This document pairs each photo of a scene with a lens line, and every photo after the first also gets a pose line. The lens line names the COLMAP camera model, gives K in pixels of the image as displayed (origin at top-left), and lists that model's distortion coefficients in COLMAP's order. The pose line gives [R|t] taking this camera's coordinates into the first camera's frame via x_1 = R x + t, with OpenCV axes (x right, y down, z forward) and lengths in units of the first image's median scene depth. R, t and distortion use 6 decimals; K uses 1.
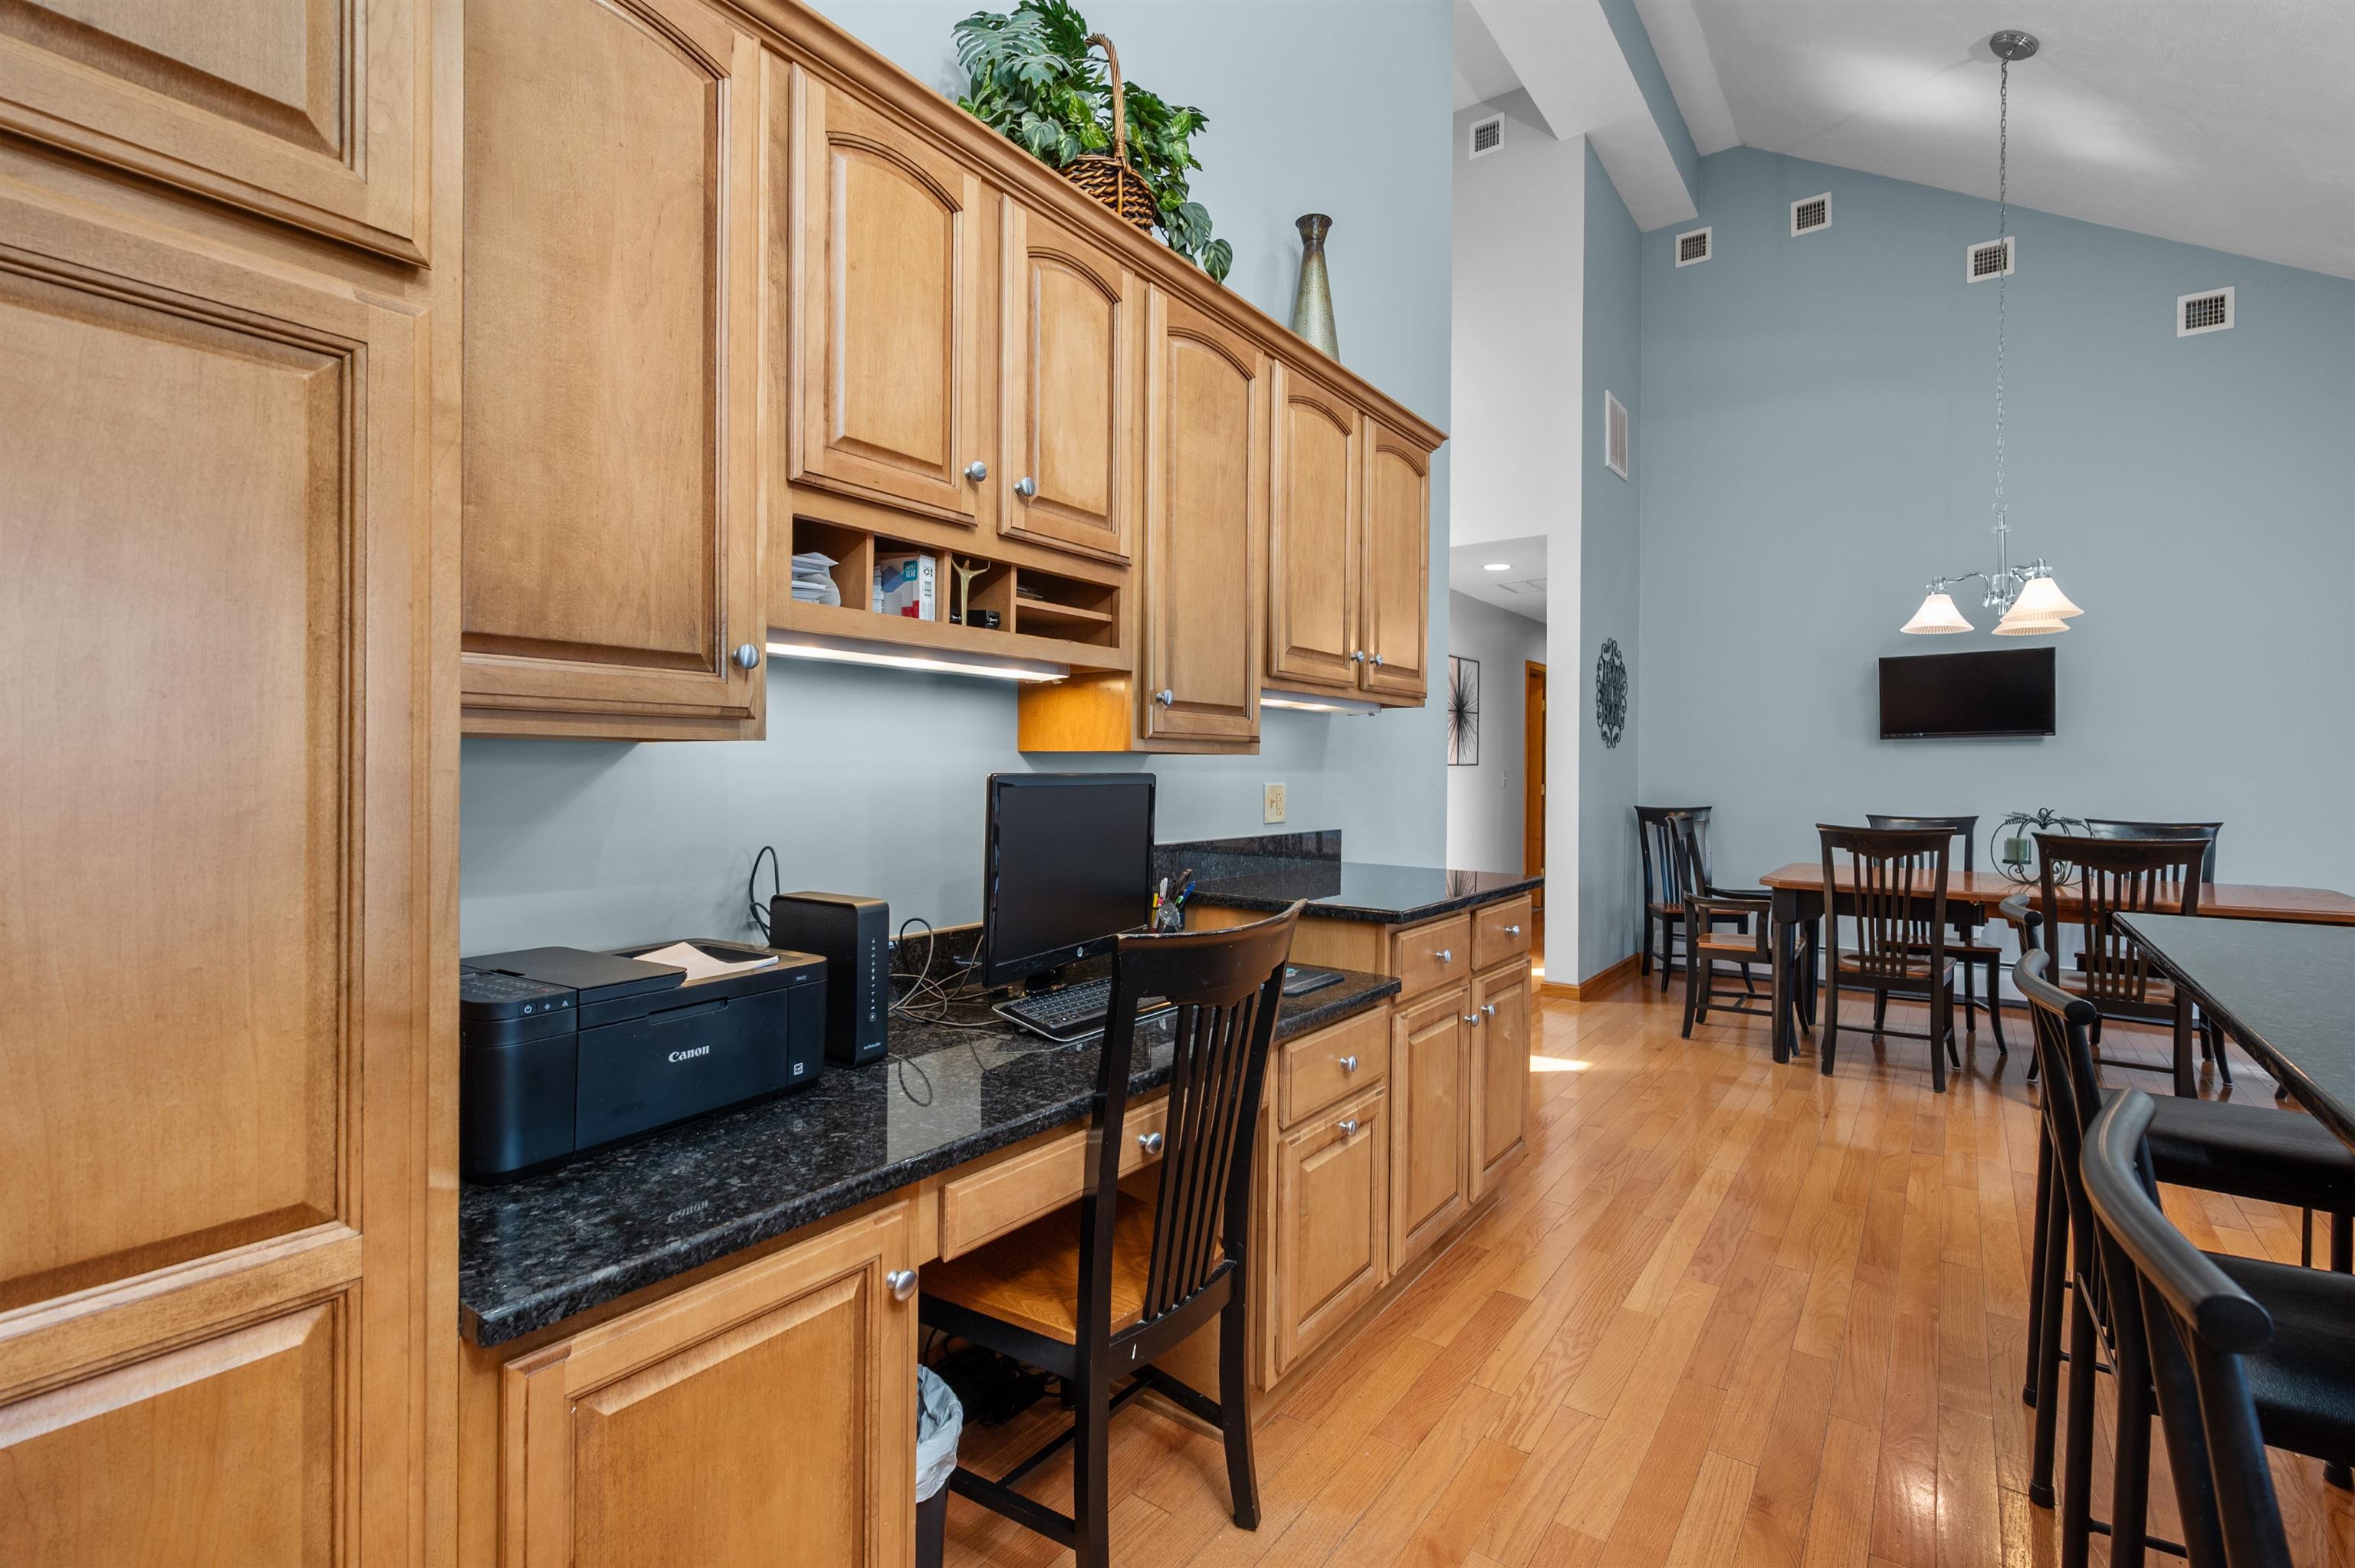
lens RADIAL K [[1050.8, 0, 1185.8], [0, 1050.8, 777.1], [0, 0, 1]] dist [-0.003530, 0.001132]
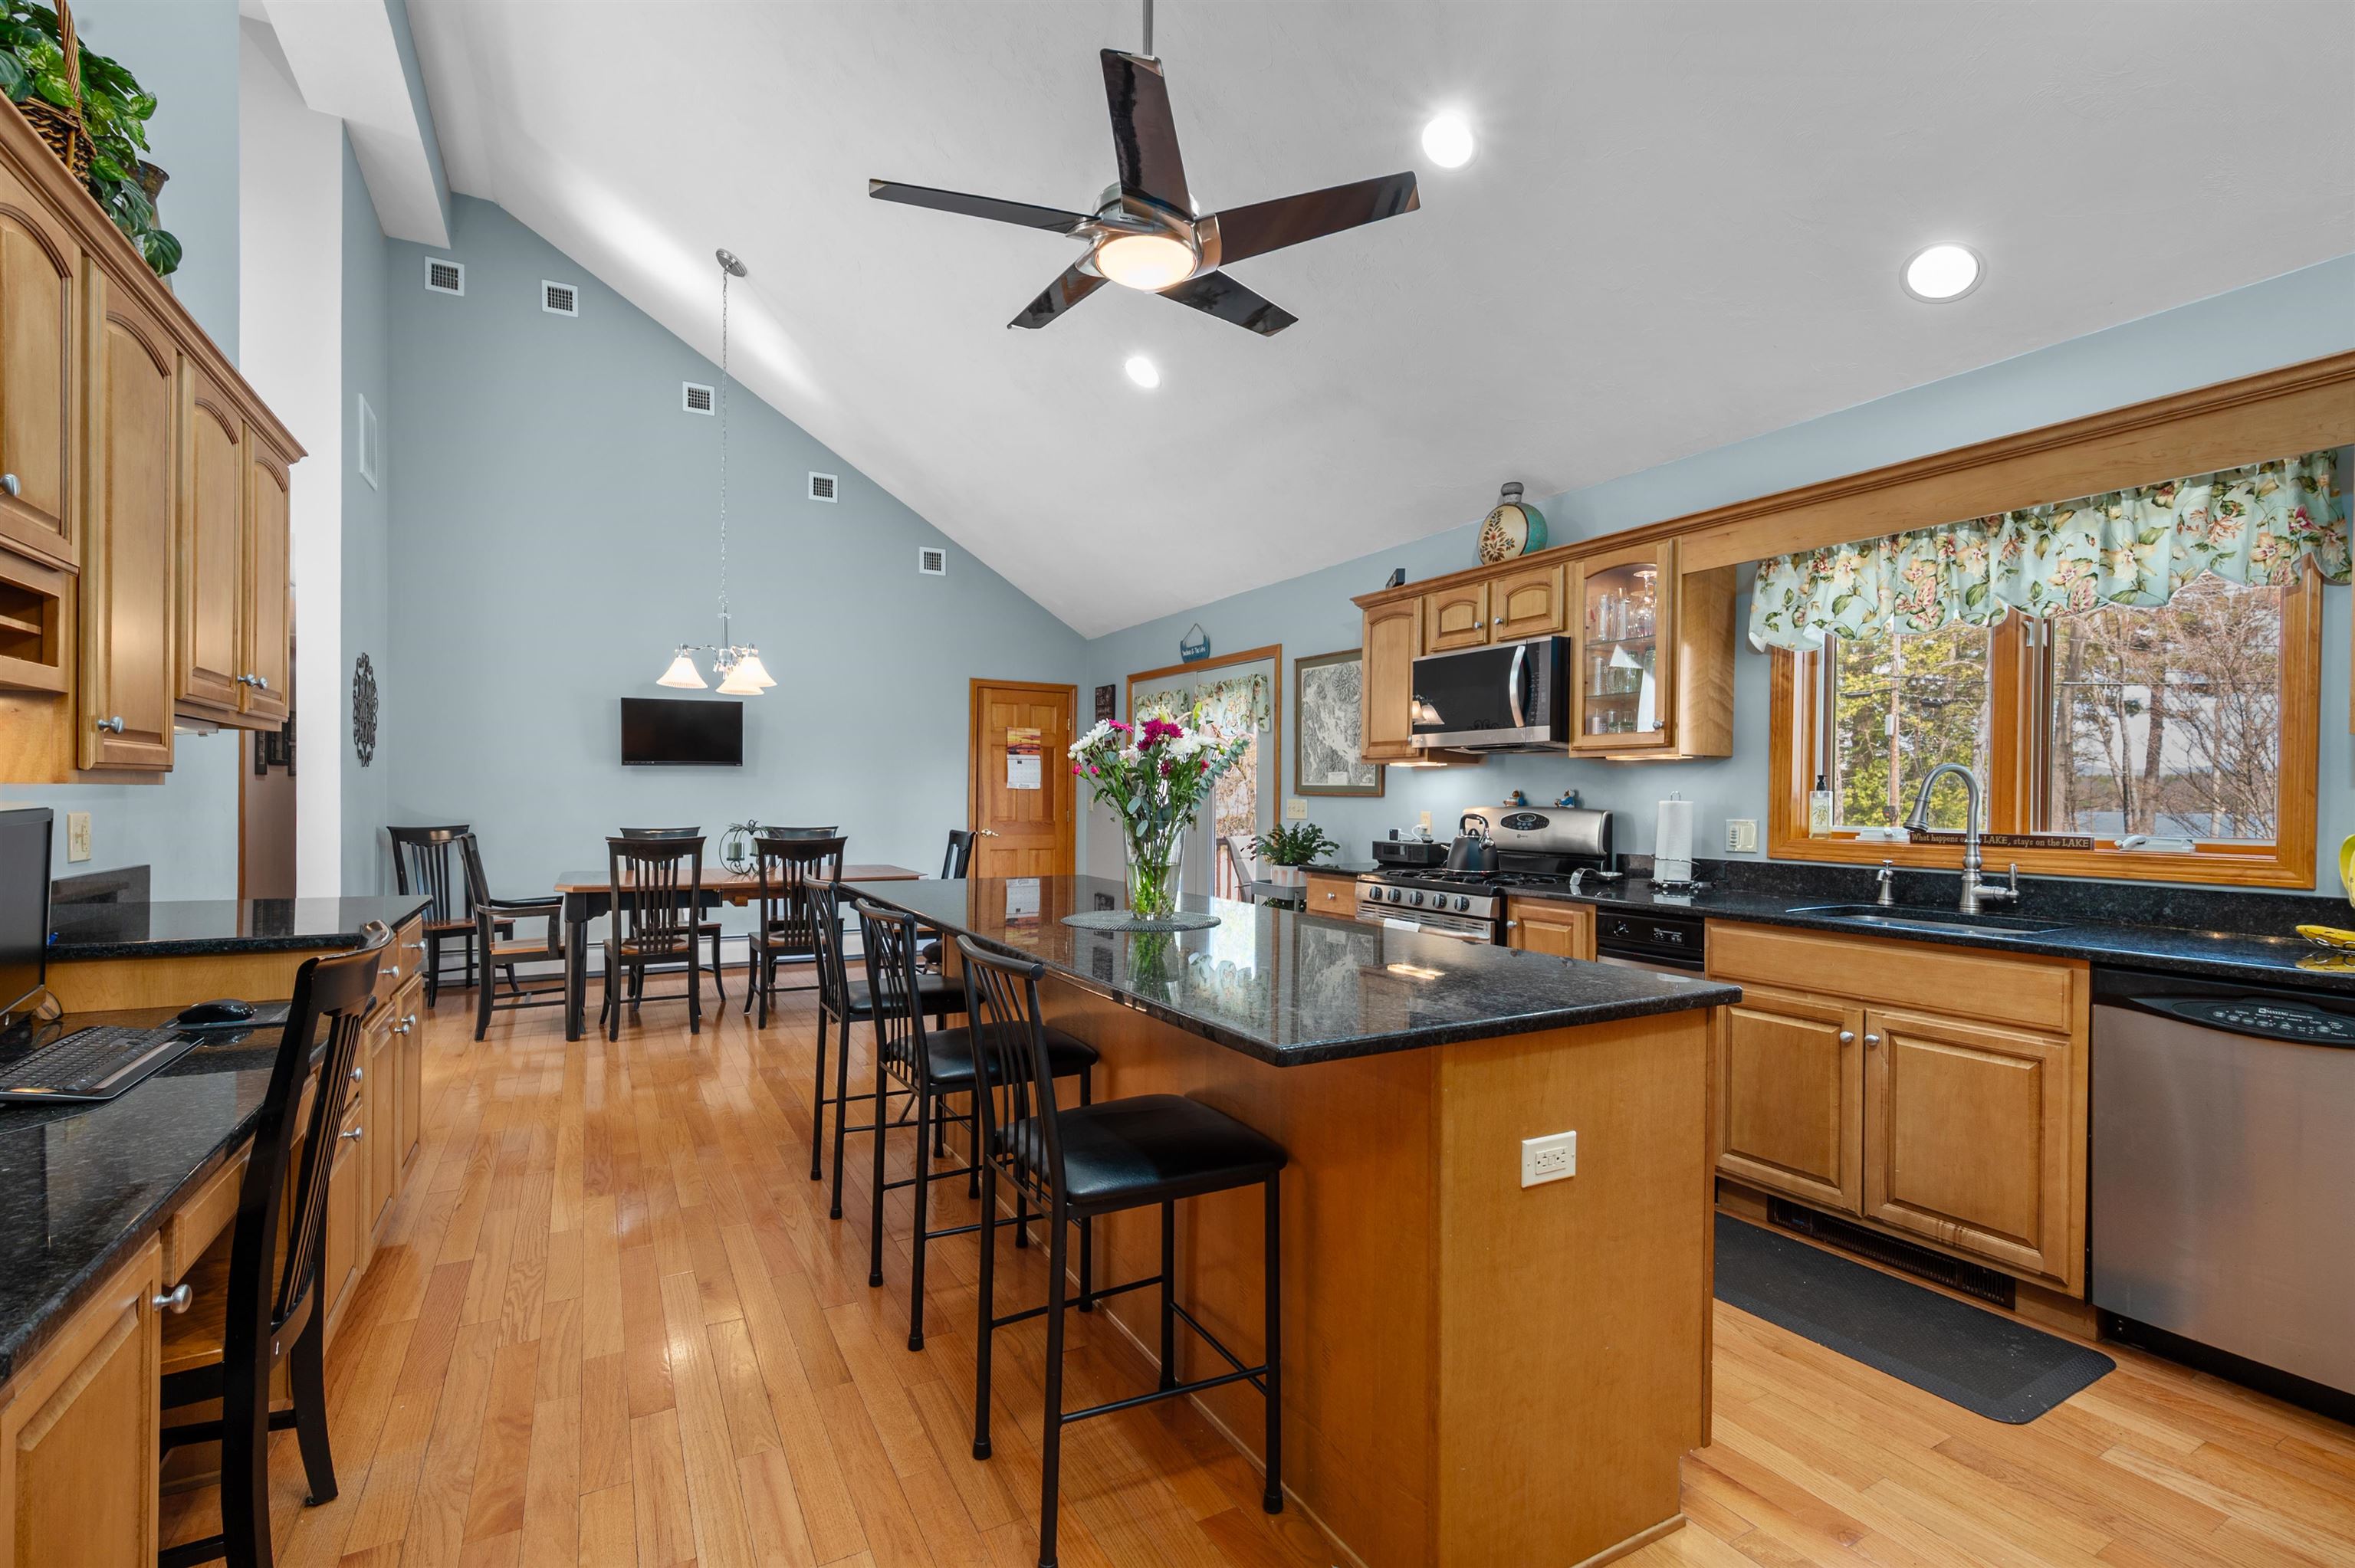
lens RADIAL K [[1050.8, 0, 1159.3], [0, 1050.8, 803.4], [0, 0, 1]] dist [-0.003530, 0.001132]
pose [[0.427204, -0.010058, 0.904099, -0.219457], [-0.001403, 0.999930, 0.011787, -0.009620], [-0.904154, -0.006304, 0.427160, -0.097258]]
